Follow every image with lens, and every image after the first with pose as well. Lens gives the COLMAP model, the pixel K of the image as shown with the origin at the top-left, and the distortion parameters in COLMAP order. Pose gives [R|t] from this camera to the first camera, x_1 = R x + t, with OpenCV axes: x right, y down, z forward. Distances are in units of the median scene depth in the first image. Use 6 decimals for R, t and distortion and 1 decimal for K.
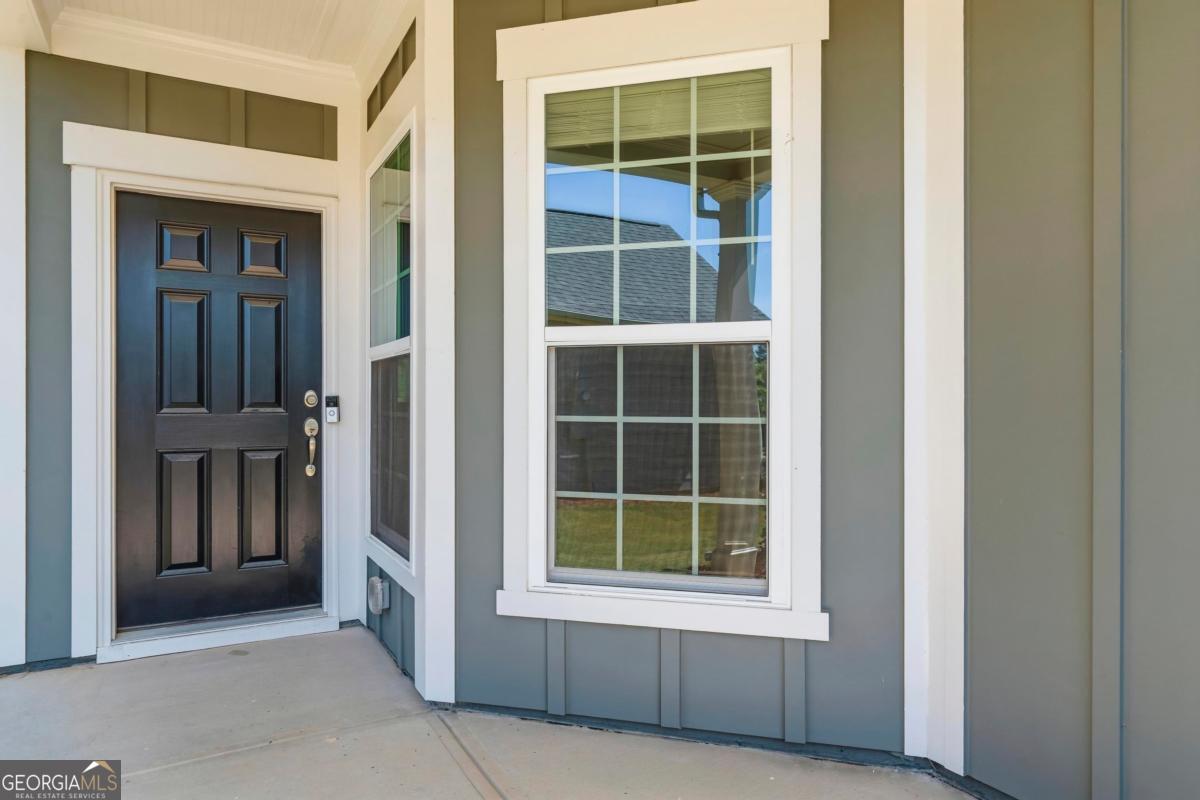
lens RADIAL K [[761.0, 0, 600.0], [0, 761.0, 400.0], [0, 0, 1]] dist [0.000700, 0.000556]
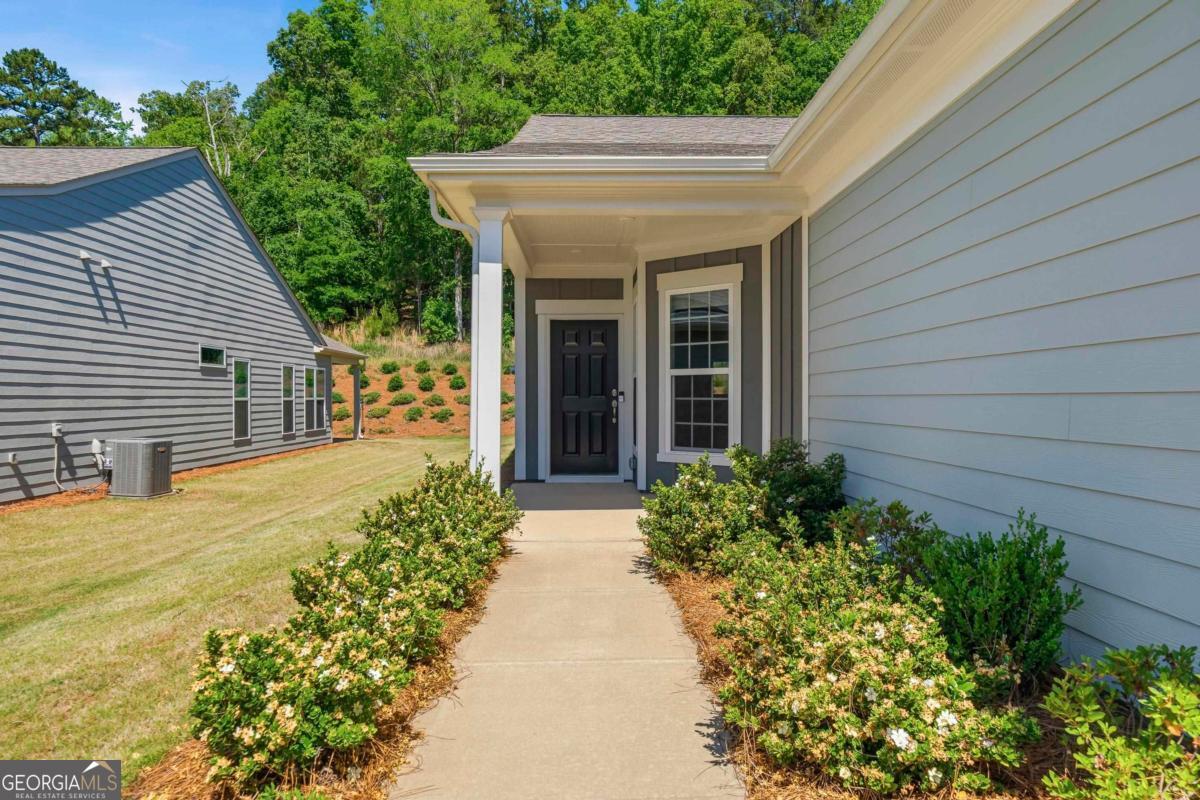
lens RADIAL K [[825.7, 0, 600.0], [0, 825.7, 400.0], [0, 0, 1]] dist [-0.000199, -0.000020]
pose [[0.885238, 0.001874, -0.465134, 1.042363], [0.001400, 0.999977, 0.006693, 0.005777], [0.465136, -0.006576, 0.885215, -1.778168]]
